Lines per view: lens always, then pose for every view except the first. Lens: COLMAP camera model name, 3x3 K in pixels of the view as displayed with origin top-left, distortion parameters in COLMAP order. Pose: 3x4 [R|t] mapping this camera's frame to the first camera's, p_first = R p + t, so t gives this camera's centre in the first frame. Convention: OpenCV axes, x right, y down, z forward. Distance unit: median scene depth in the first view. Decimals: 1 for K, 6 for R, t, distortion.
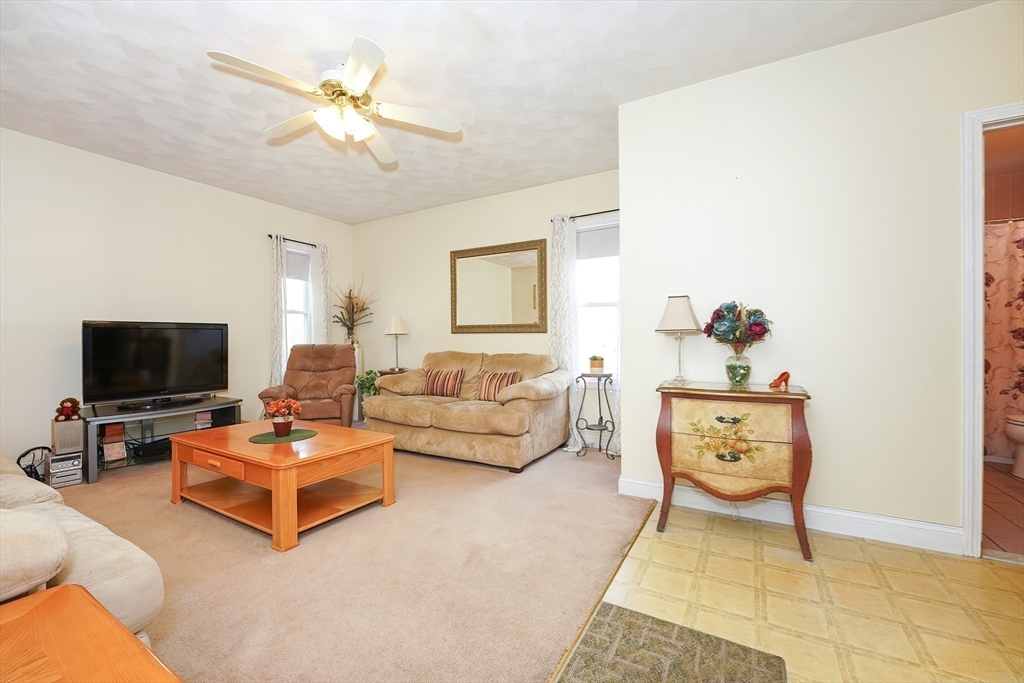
lens RADIAL K [[419.6, 0, 513.9], [0, 419.6, 344.4], [0, 0, 1]] dist [-0.009949, 0.000349]
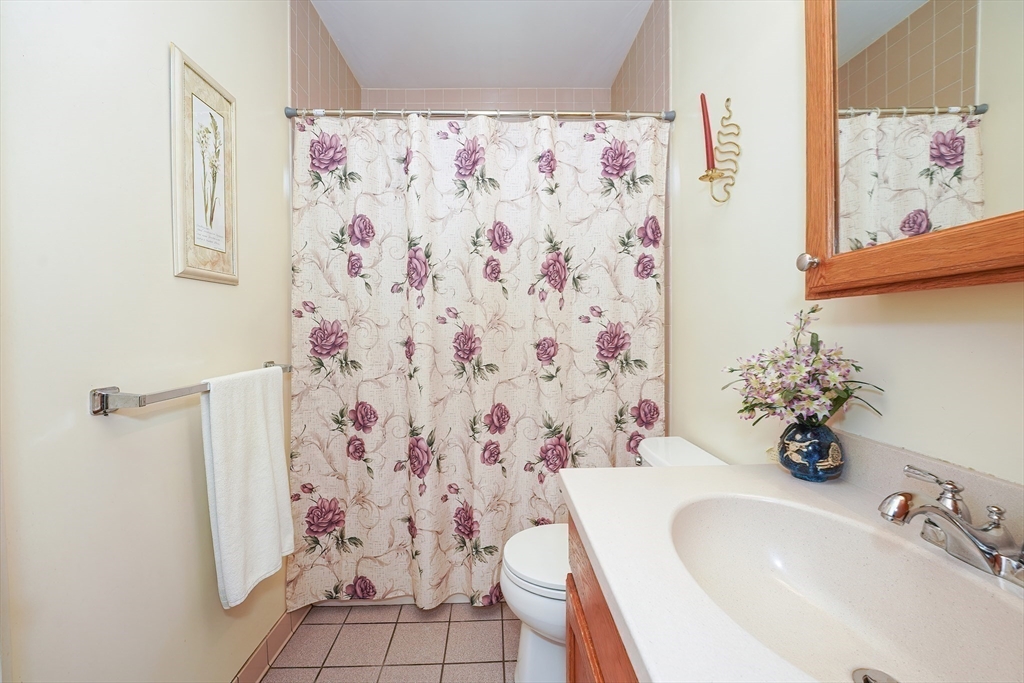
lens RADIAL K [[419.6, 0, 511.4], [0, 419.6, 357.6], [0, 0, 1]] dist [-0.022998, -0.000062]
pose [[0.854875, -0.046148, 0.516778, 1.380893], [0.024389, 0.998510, 0.048821, -0.062020], [-0.518261, -0.029132, 0.854726, 0.885396]]
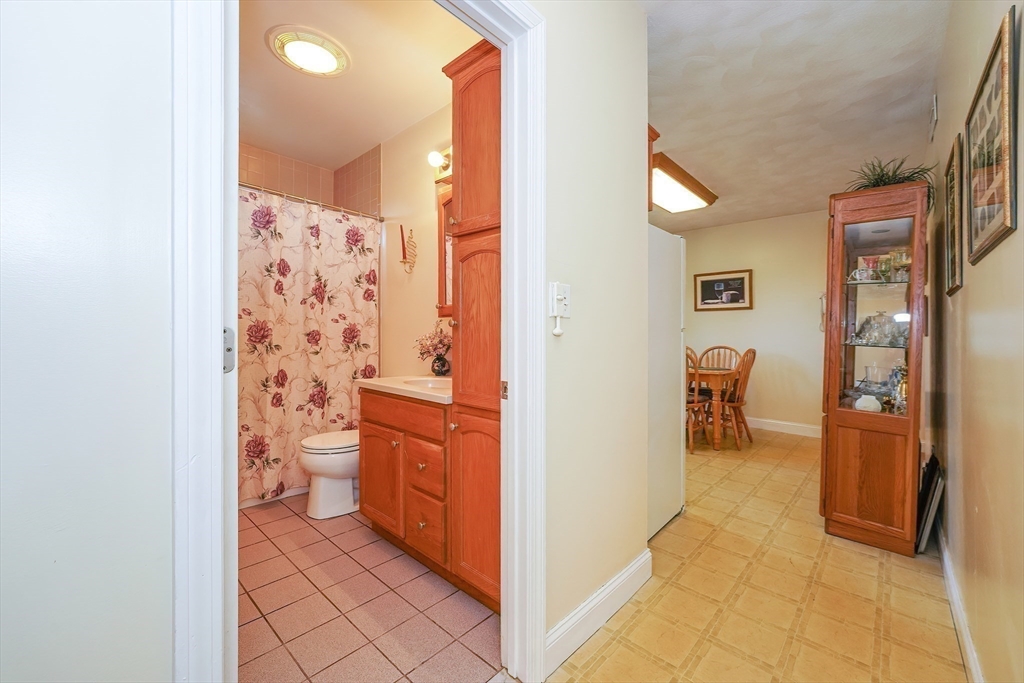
lens RADIAL K [[405.1, 0, 517.5], [0, 405.1, 337.5], [0, 0, 1]] dist [-0.000760, -0.000025]
pose [[0.233067, 0.004314, 0.972451, 0.763007], [0.005938, 0.999965, -0.005859, -0.026272], [-0.972443, 0.007140, 0.233033, 0.595360]]
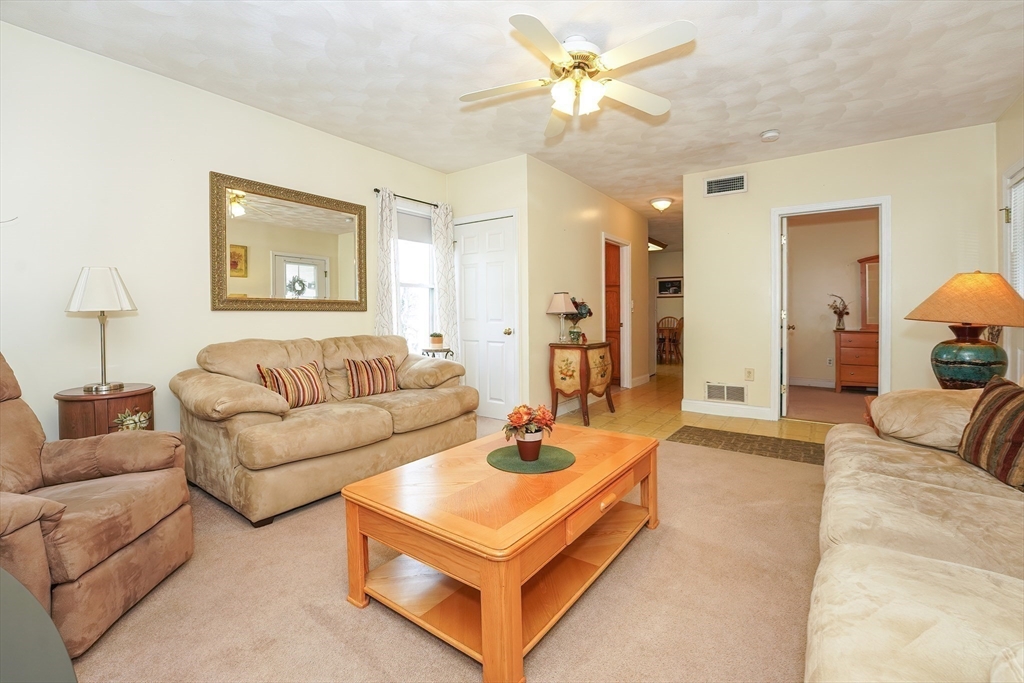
lens RADIAL K [[436.5, 0, 513.4], [0, 436.5, 316.9], [0, 0, 1]] dist [-0.000512, -0.000017]
pose [[0.117020, -0.006680, 0.993107, -1.568096], [0.014553, 0.999882, 0.005010, -0.030916], [-0.993023, 0.013866, 0.117104, 1.116789]]
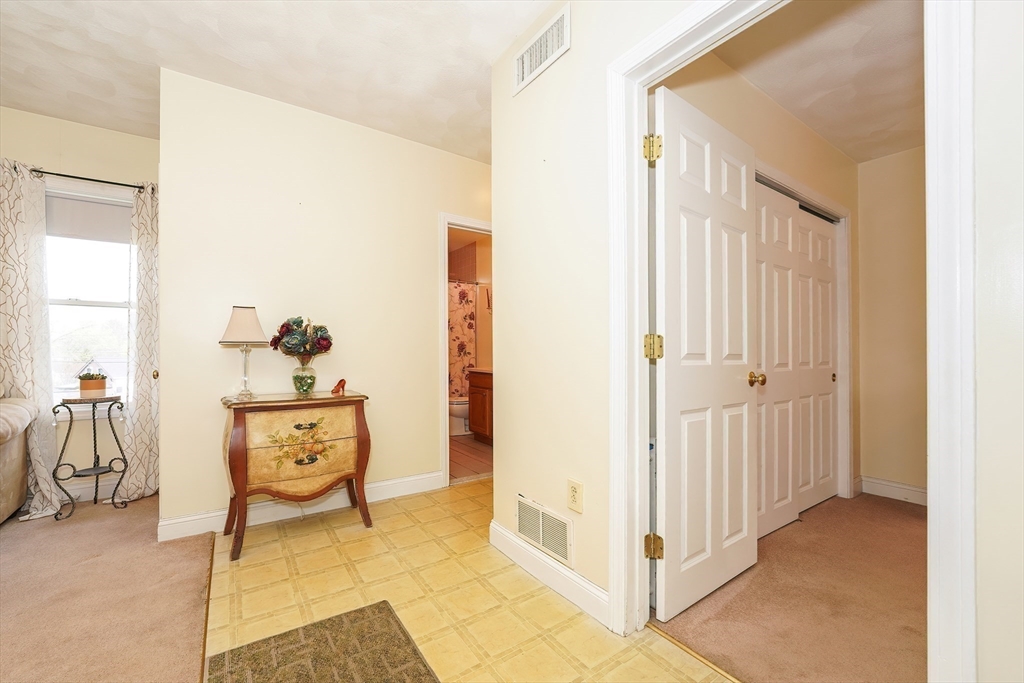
lens RADIAL K [[412.3, 0, 506.9], [0, 412.3, 347.4], [0, 0, 1]] dist [-0.001111, -0.000086]
pose [[0.453351, 0.011876, 0.891253, -0.196190], [0.007441, 0.999826, -0.017108, -0.001765], [-0.891301, 0.014387, 0.453183, 0.044977]]
